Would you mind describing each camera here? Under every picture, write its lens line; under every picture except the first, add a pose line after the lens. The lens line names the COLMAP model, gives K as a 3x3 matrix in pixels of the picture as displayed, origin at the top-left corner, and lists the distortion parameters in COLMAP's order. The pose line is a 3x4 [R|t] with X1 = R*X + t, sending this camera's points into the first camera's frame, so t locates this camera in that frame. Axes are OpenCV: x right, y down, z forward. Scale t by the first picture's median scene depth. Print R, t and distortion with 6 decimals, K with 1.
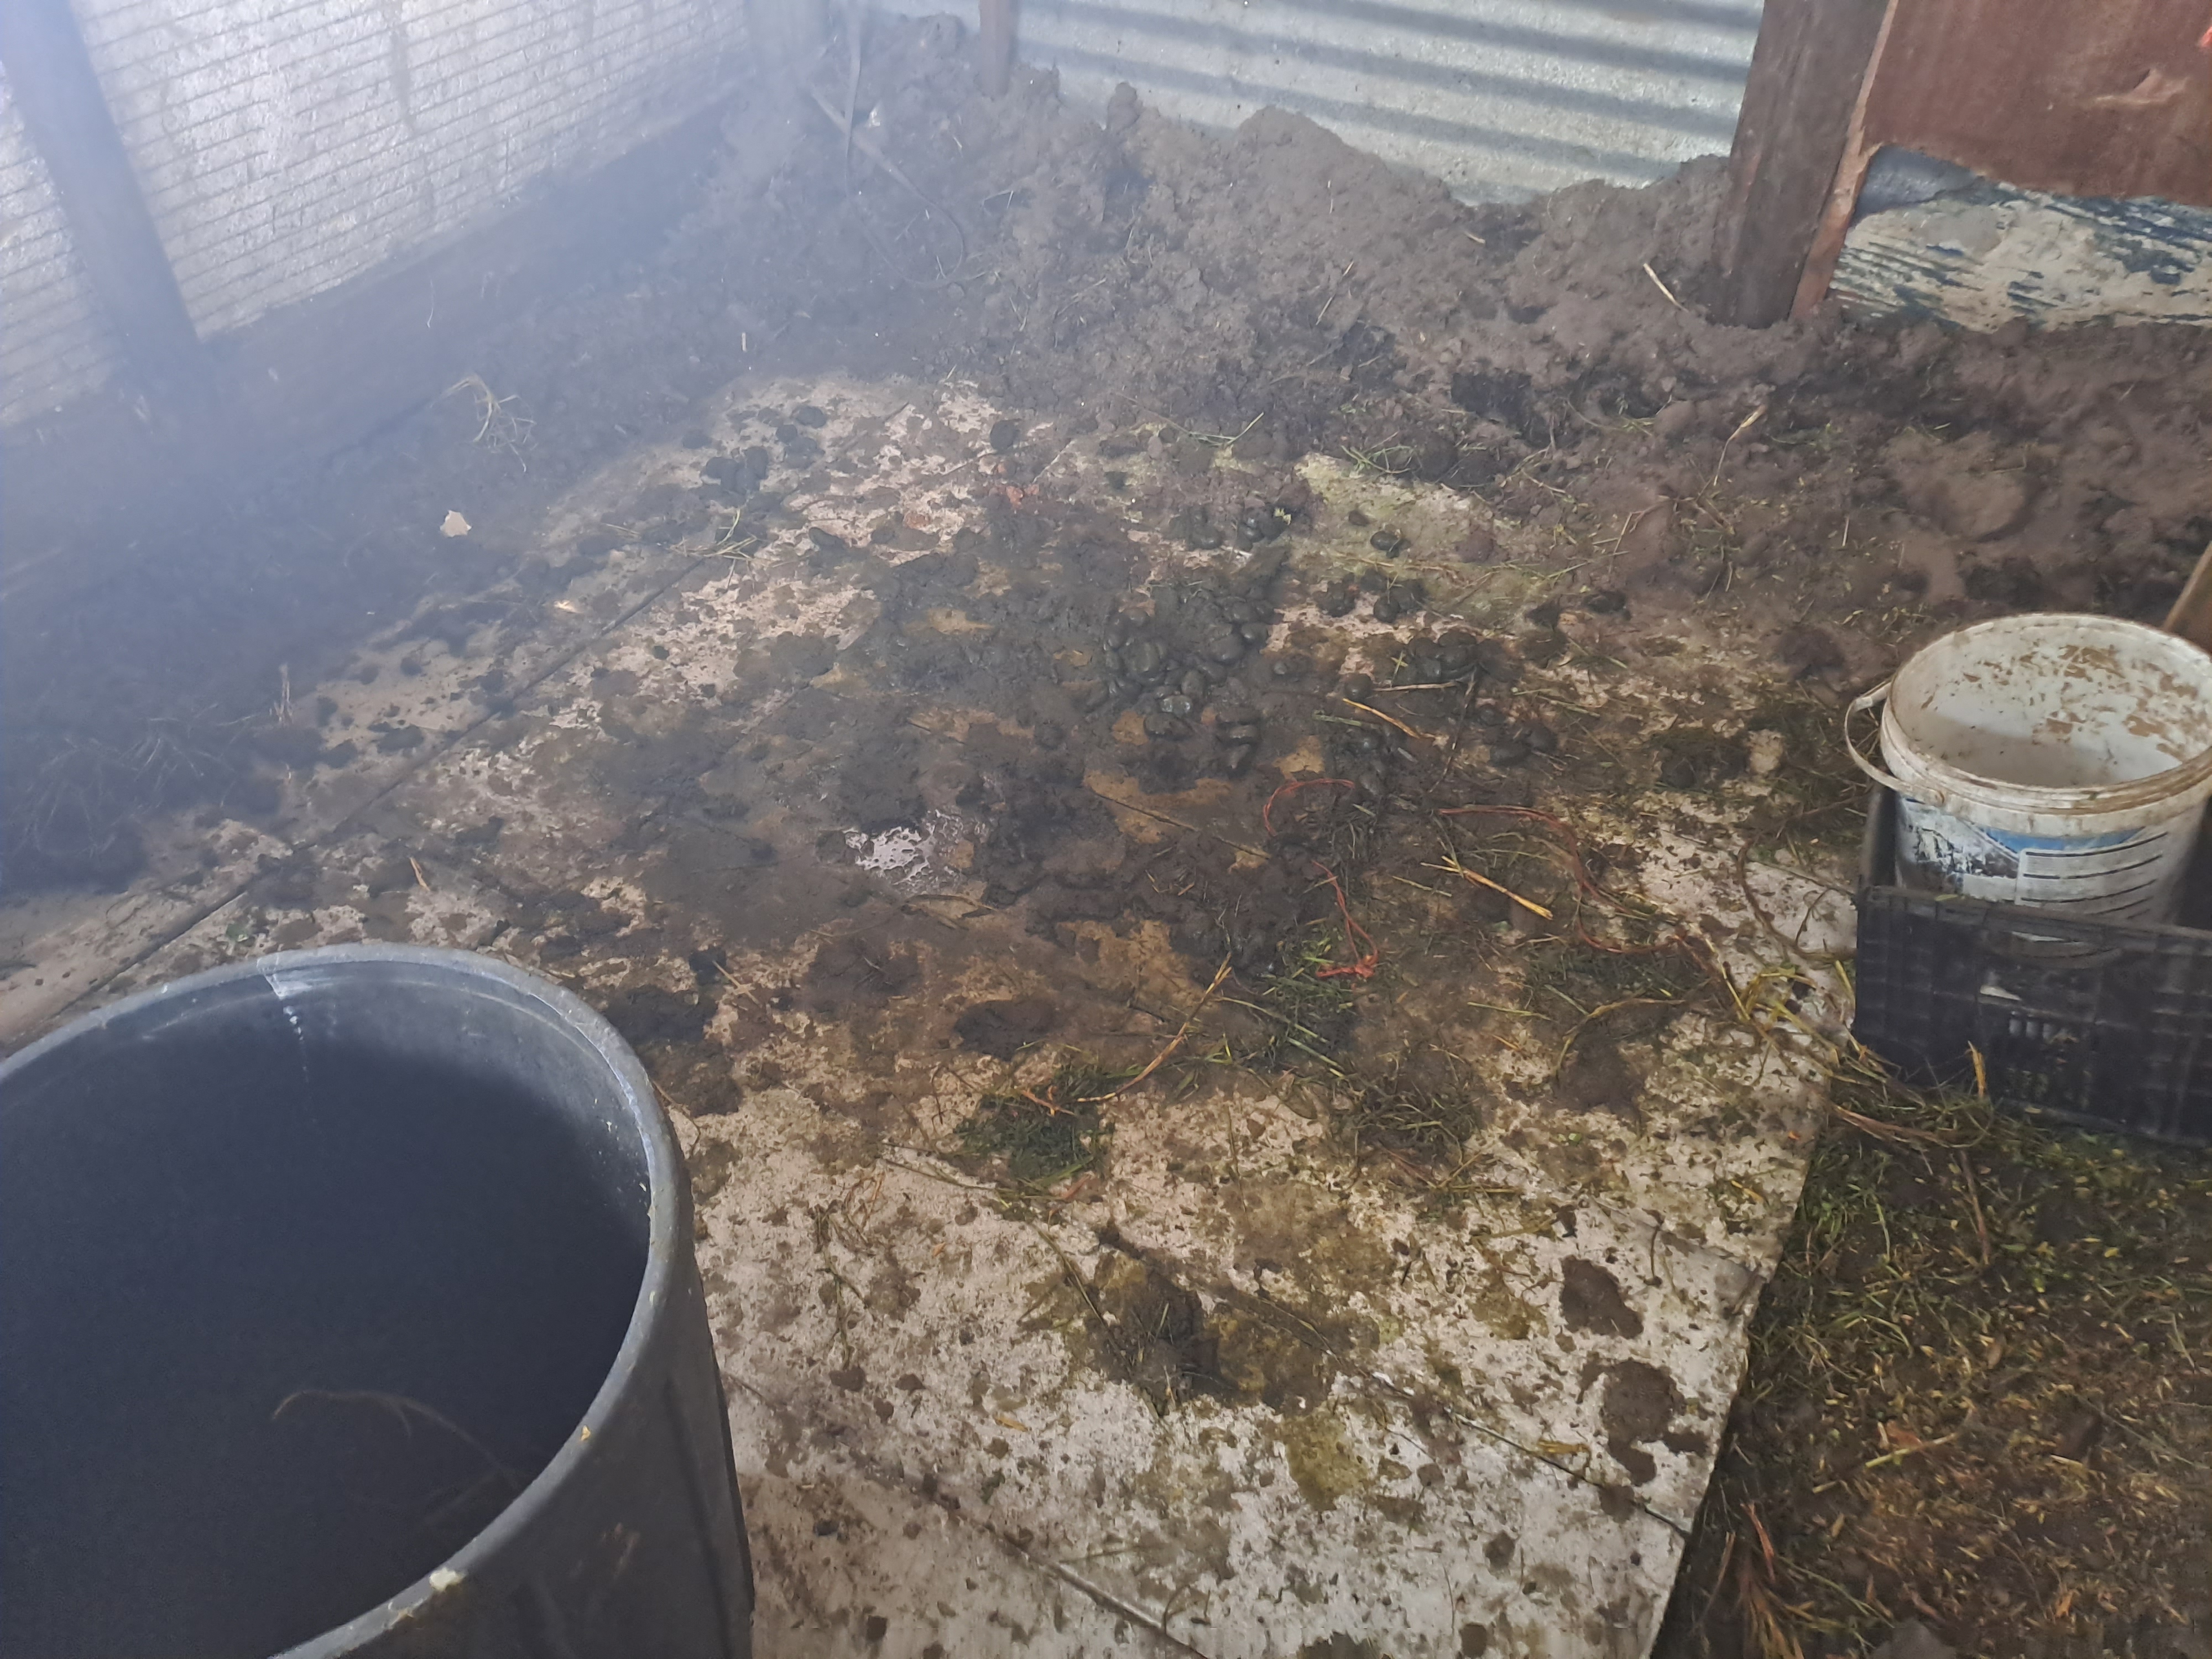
lens RADIAL K [[1642.2, 0, 1113.2], [0, 1642.2, 817.8], [0, 0, 1]] dist [0.087064, -0.096359]
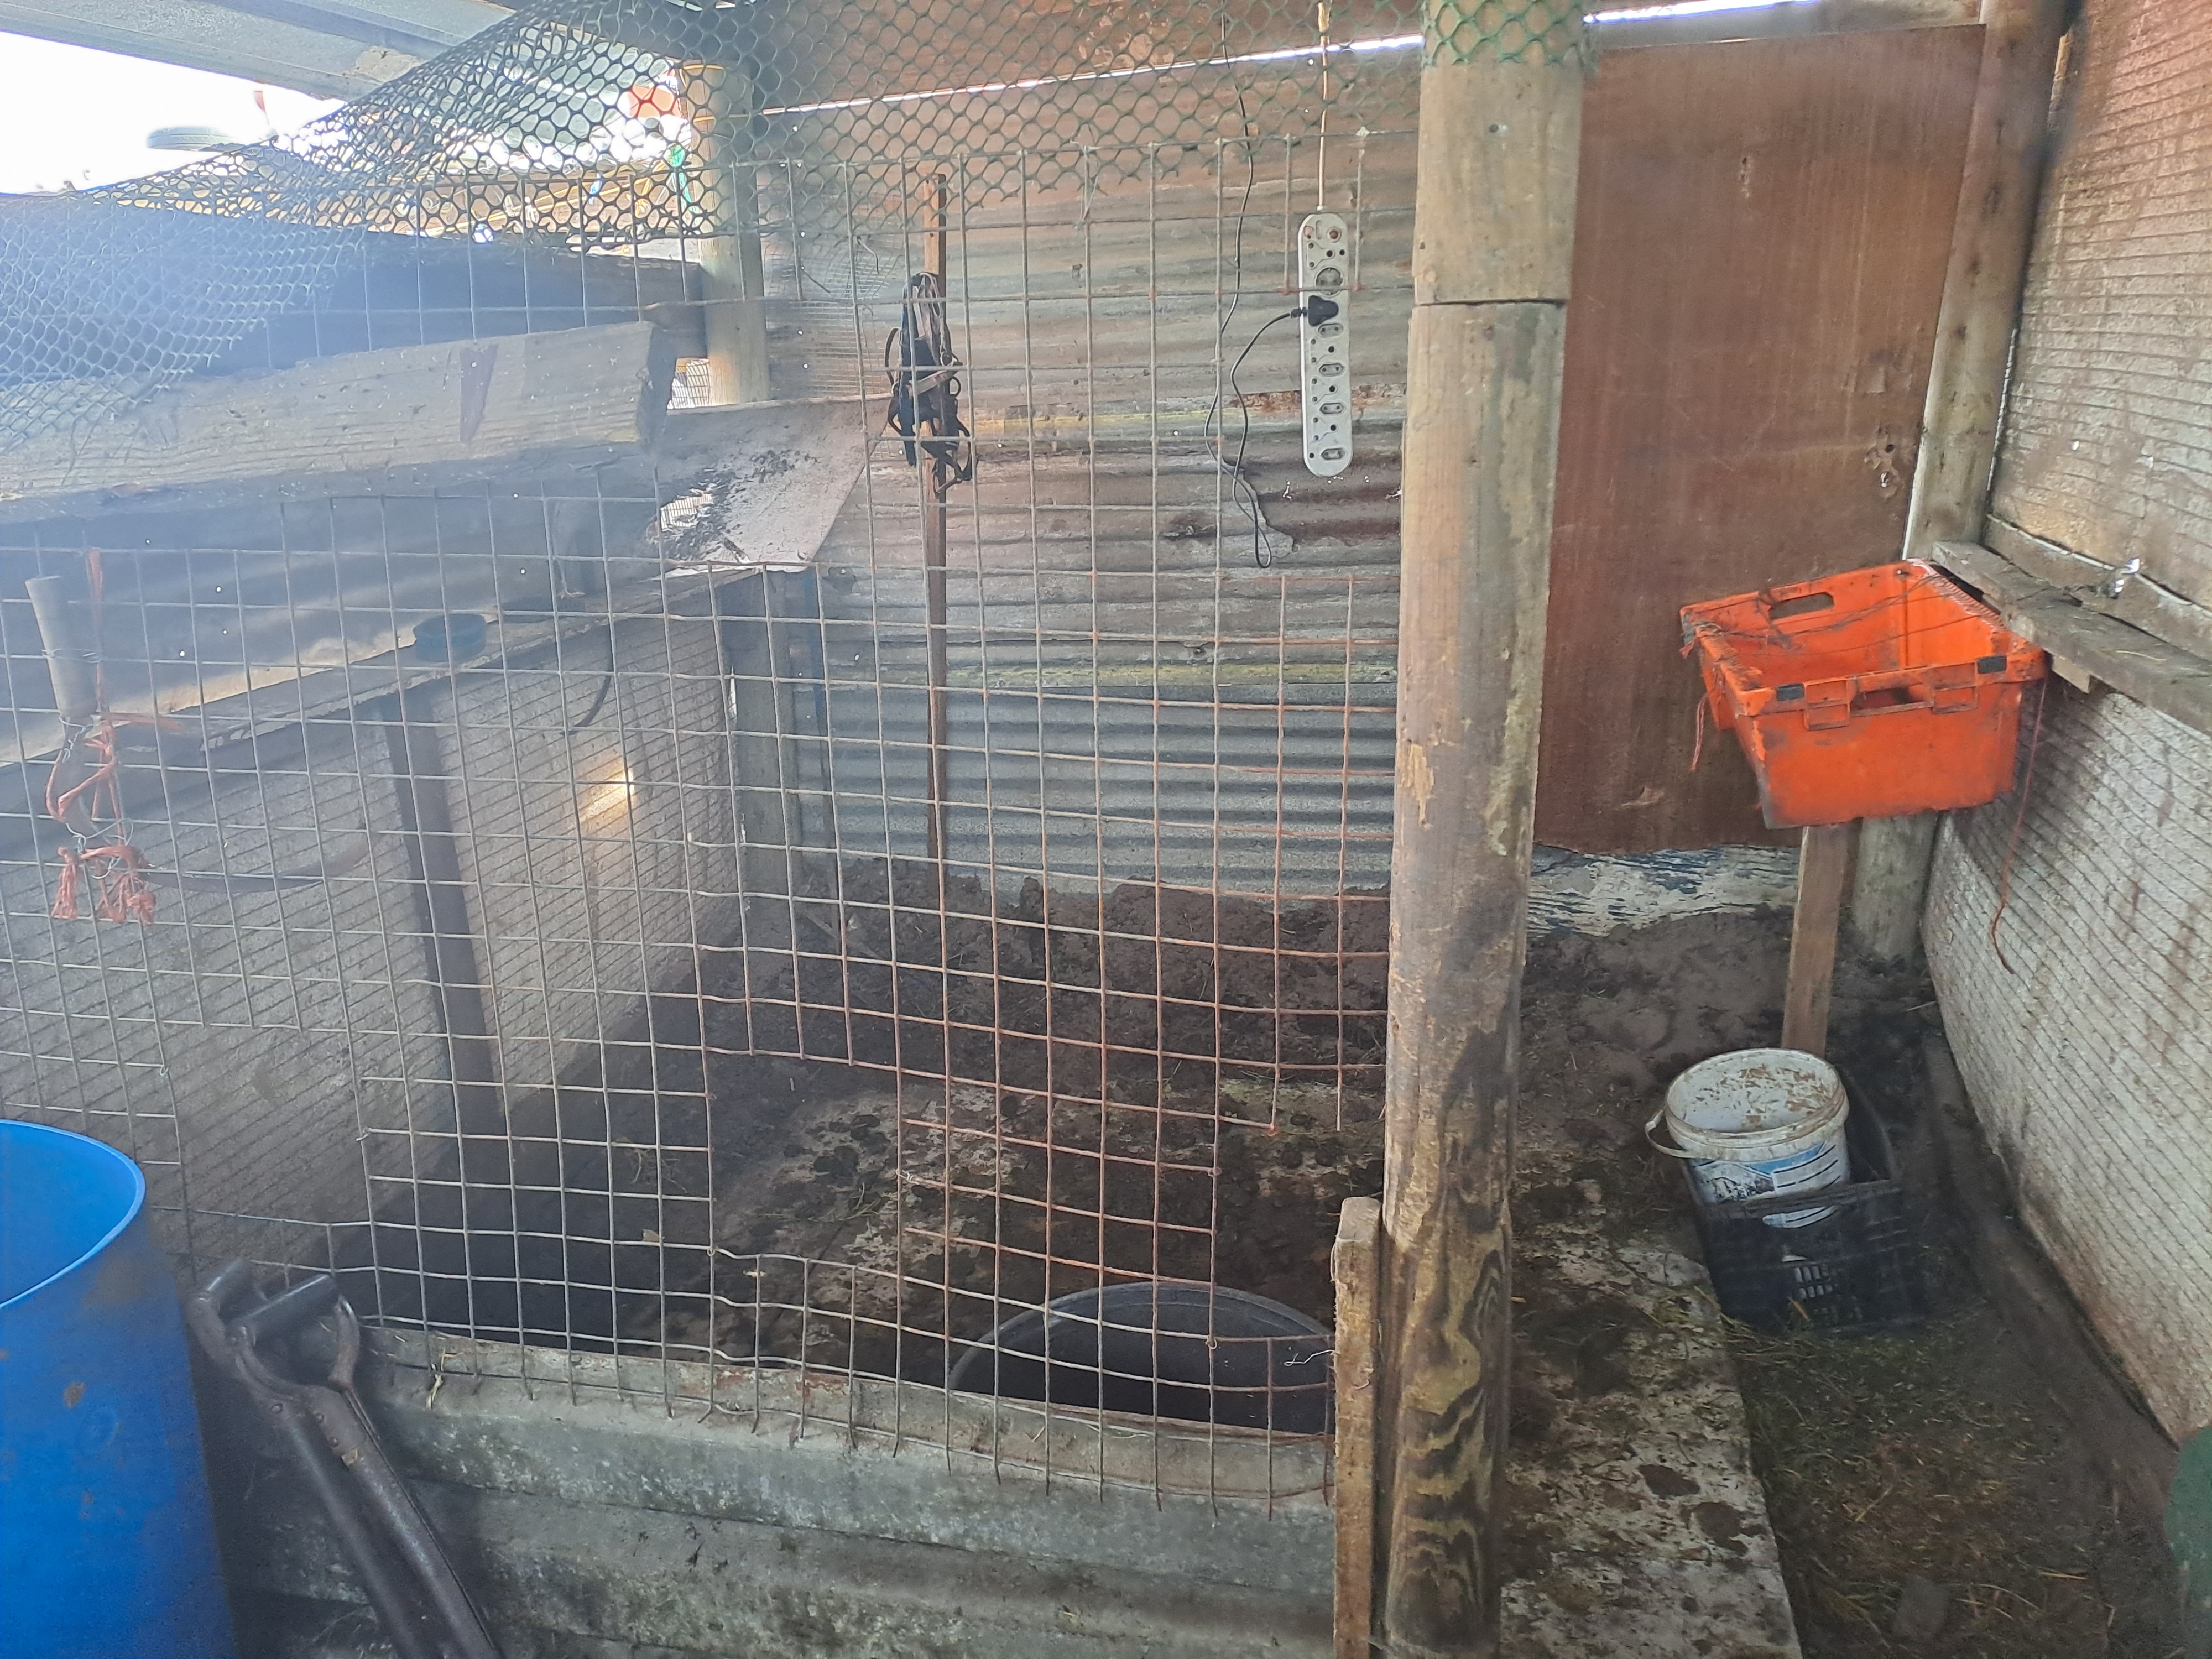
lens RADIAL K [[1642.2, 0, 1113.2], [0, 1642.2, 817.8], [0, 0, 1]] dist [0.087064, -0.096359]
pose [[0.952984, -0.125777, 0.275684, -0.427173], [0.235083, 0.880933, -0.410722, 0.187441], [-0.191200, 0.456220, 0.869083, -0.440714]]
